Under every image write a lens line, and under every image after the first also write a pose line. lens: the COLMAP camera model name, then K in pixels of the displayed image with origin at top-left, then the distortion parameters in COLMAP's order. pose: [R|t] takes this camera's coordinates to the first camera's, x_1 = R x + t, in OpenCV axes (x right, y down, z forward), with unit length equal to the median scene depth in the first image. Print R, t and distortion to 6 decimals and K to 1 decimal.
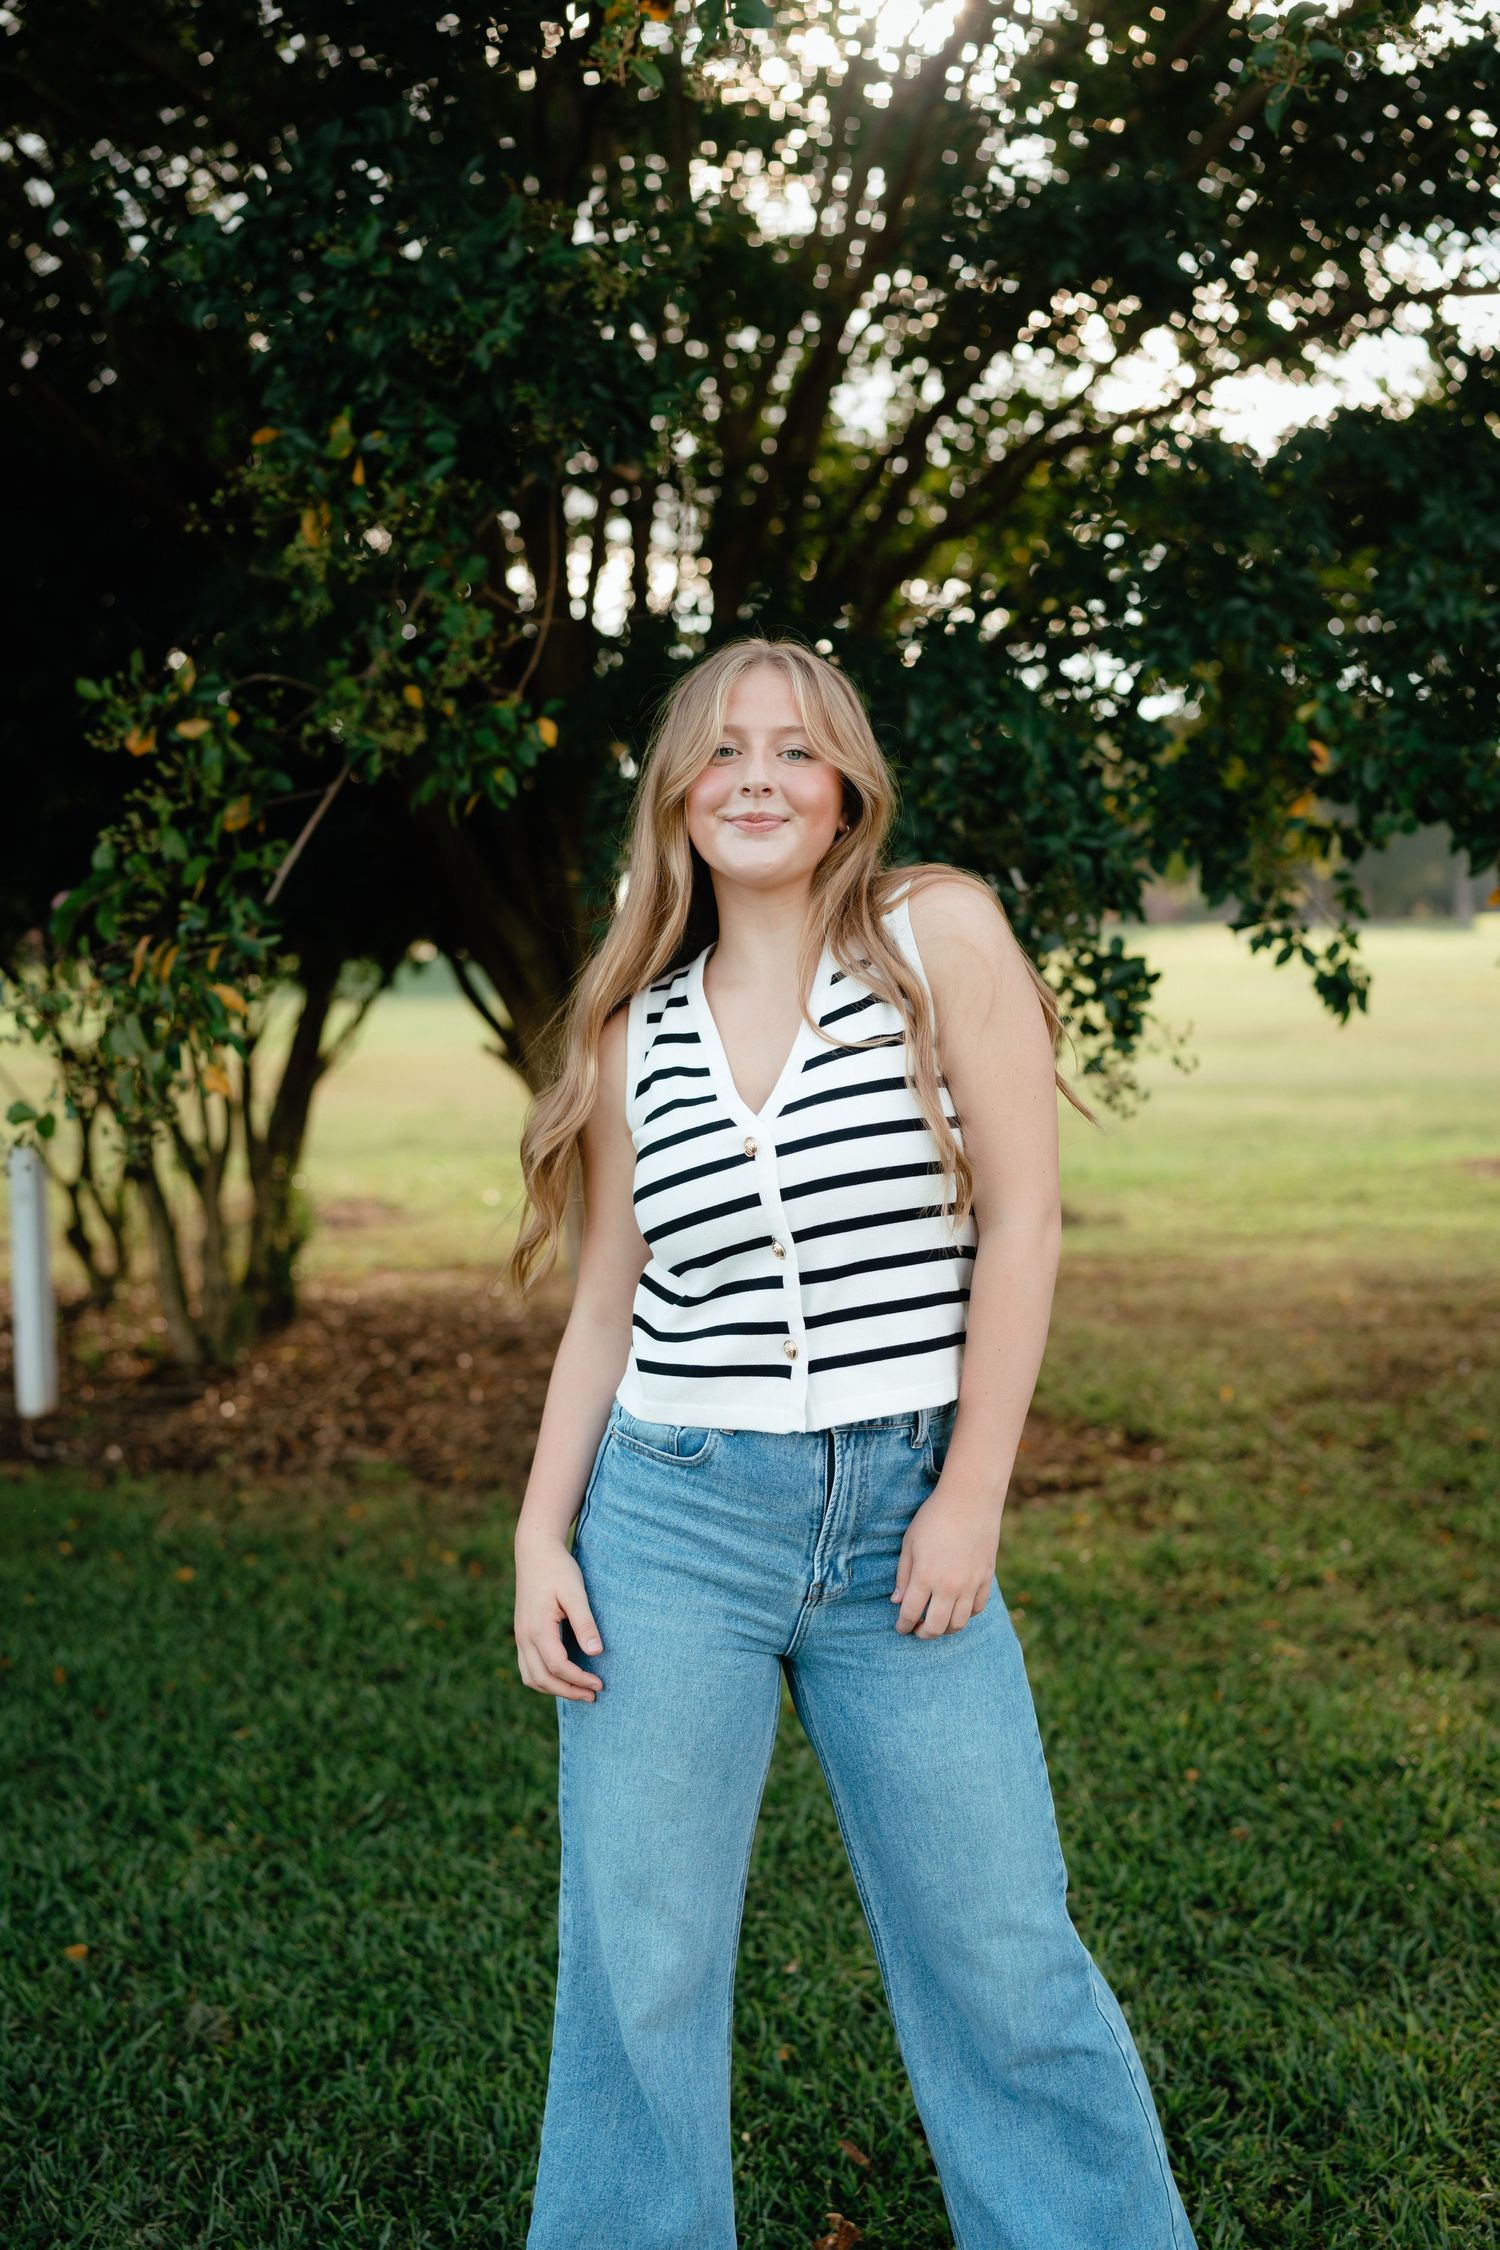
lens RADIAL K [[2309.5, 0, 740.9], [0, 2309.5, 1067.3], [0, 0, 1]] dist [-0.007031, 0.016131]
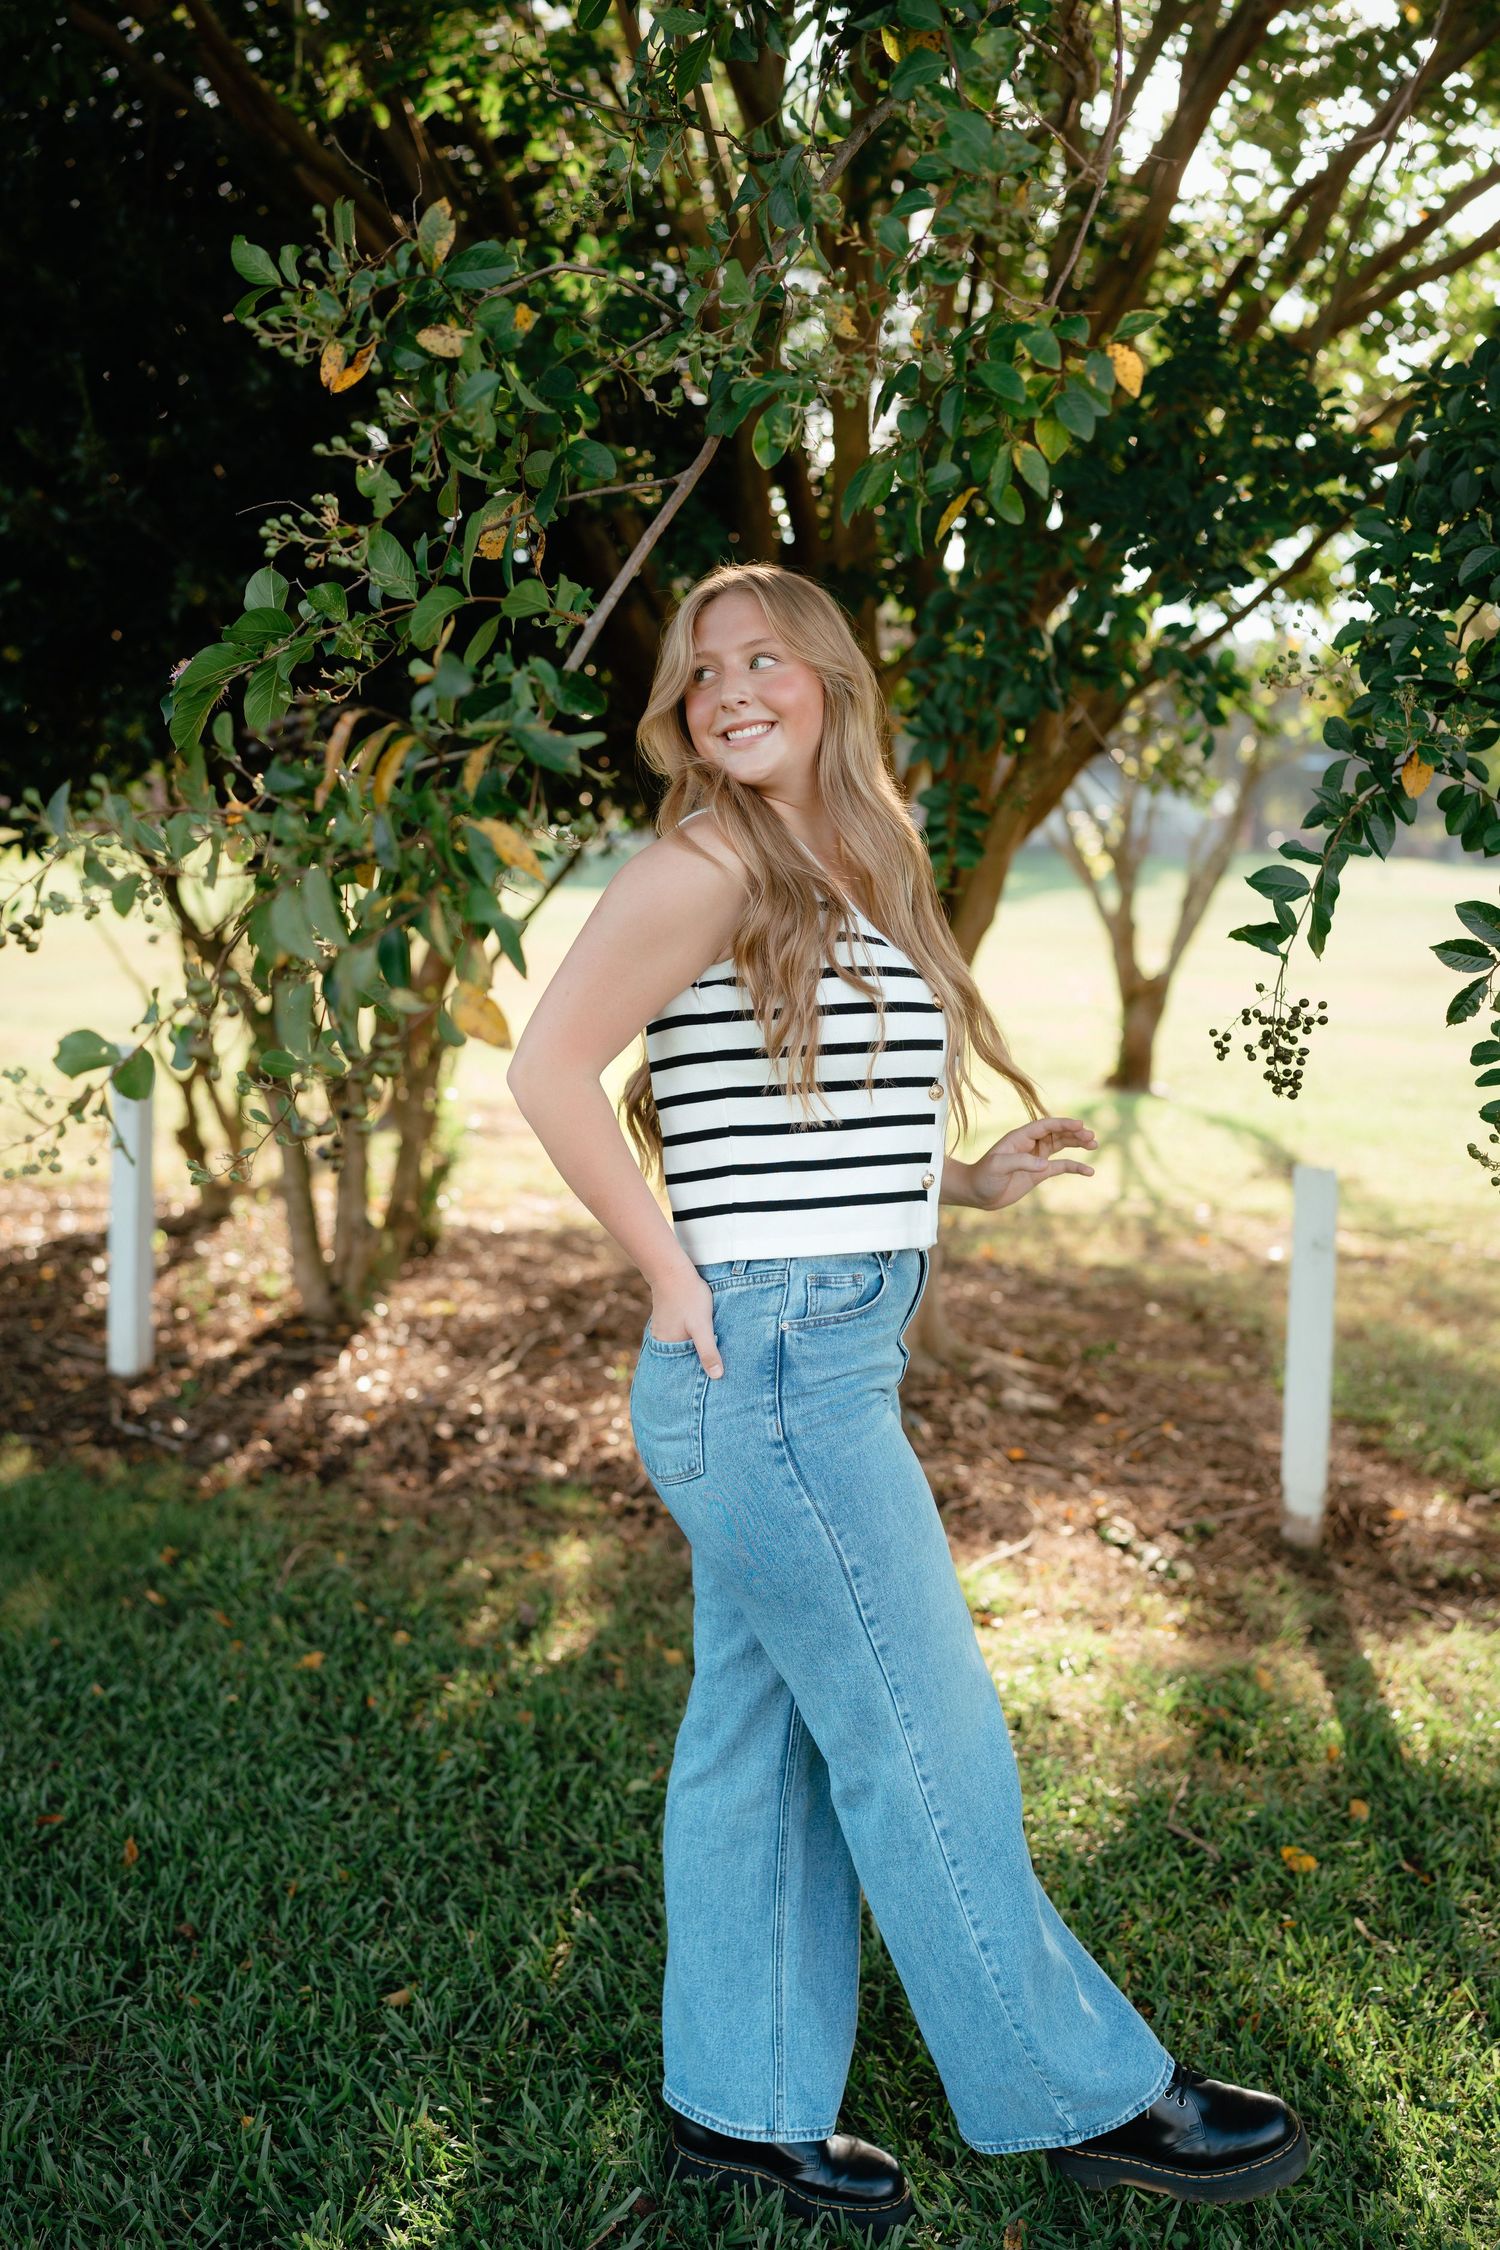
lens RADIAL K [[2309.5, 0, 740.9], [0, 2309.5, 1067.3], [0, 0, 1]] dist [-0.007031, 0.016131]
pose [[0.997096, 0.060153, -0.046710, -0.129792], [-0.058235, 0.997444, 0.041406, -0.005389], [0.049081, -0.038566, 0.998050, 0.449488]]
